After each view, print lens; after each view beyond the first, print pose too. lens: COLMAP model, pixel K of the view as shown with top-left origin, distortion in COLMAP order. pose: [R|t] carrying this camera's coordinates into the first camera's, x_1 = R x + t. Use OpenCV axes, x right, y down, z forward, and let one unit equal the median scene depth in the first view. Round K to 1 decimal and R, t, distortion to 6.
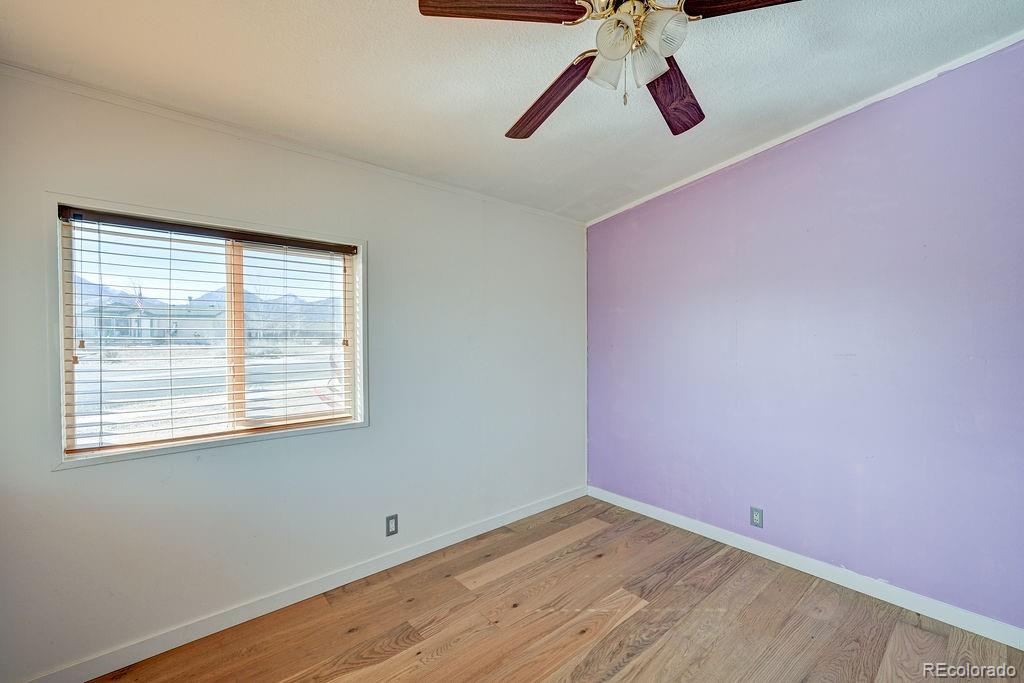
lens RADIAL K [[424.6, 0, 517.1], [0, 424.6, 343.5], [0, 0, 1]] dist [-0.000136, -0.000105]
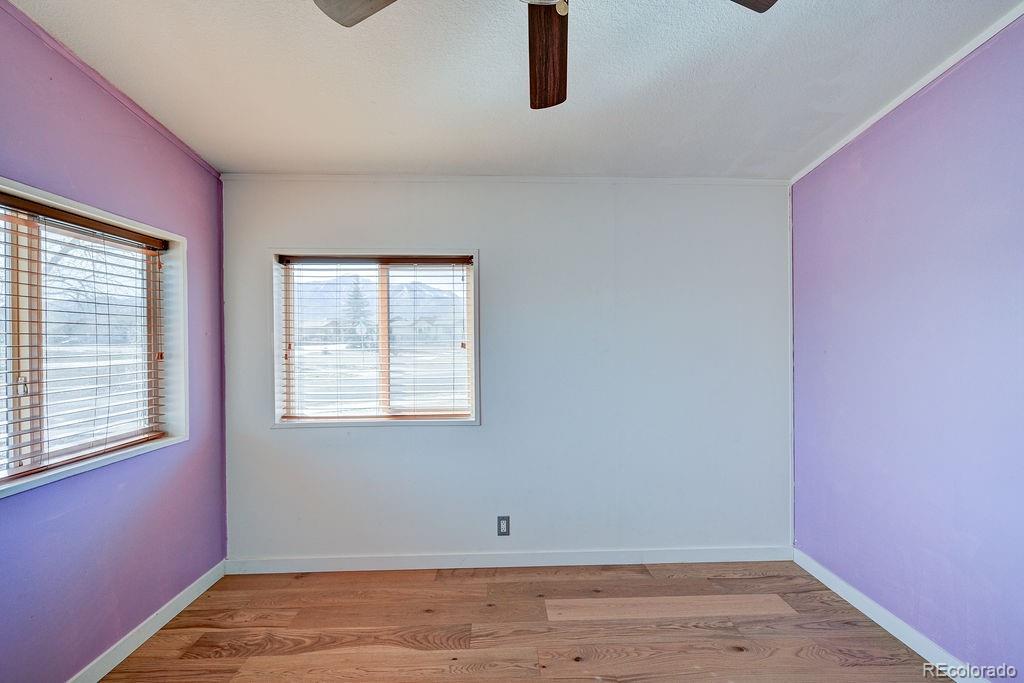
lens RADIAL K [[424.6, 0, 517.1], [0, 424.6, 343.5], [0, 0, 1]] dist [-0.000136, -0.000105]
pose [[0.781042, 0.000509, -0.624478, 0.361891], [-0.003689, 0.999986, -0.003799, -0.003782], [0.624467, 0.005270, 0.781033, 0.224925]]
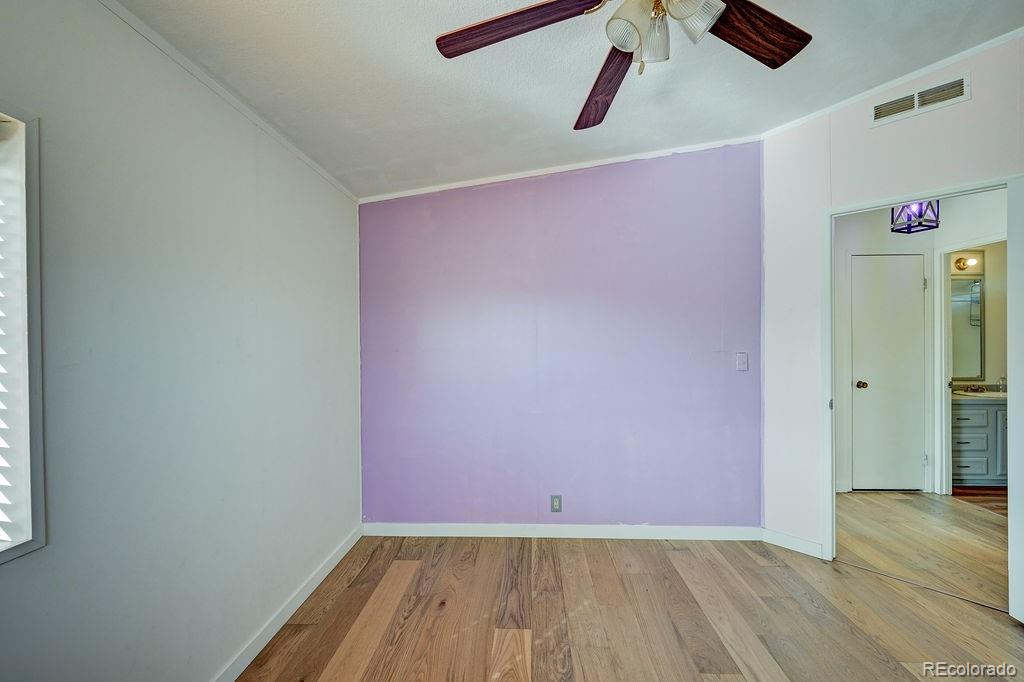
lens RADIAL K [[424.6, 0, 517.1], [0, 424.6, 343.0], [0, 0, 1]] dist [-0.000136, -0.000105]
pose [[0.684912, -0.007640, 0.728585, -0.319479], [0.014271, 0.999894, -0.002930, -0.004053], [-0.728486, 0.012404, 0.684949, 0.334287]]
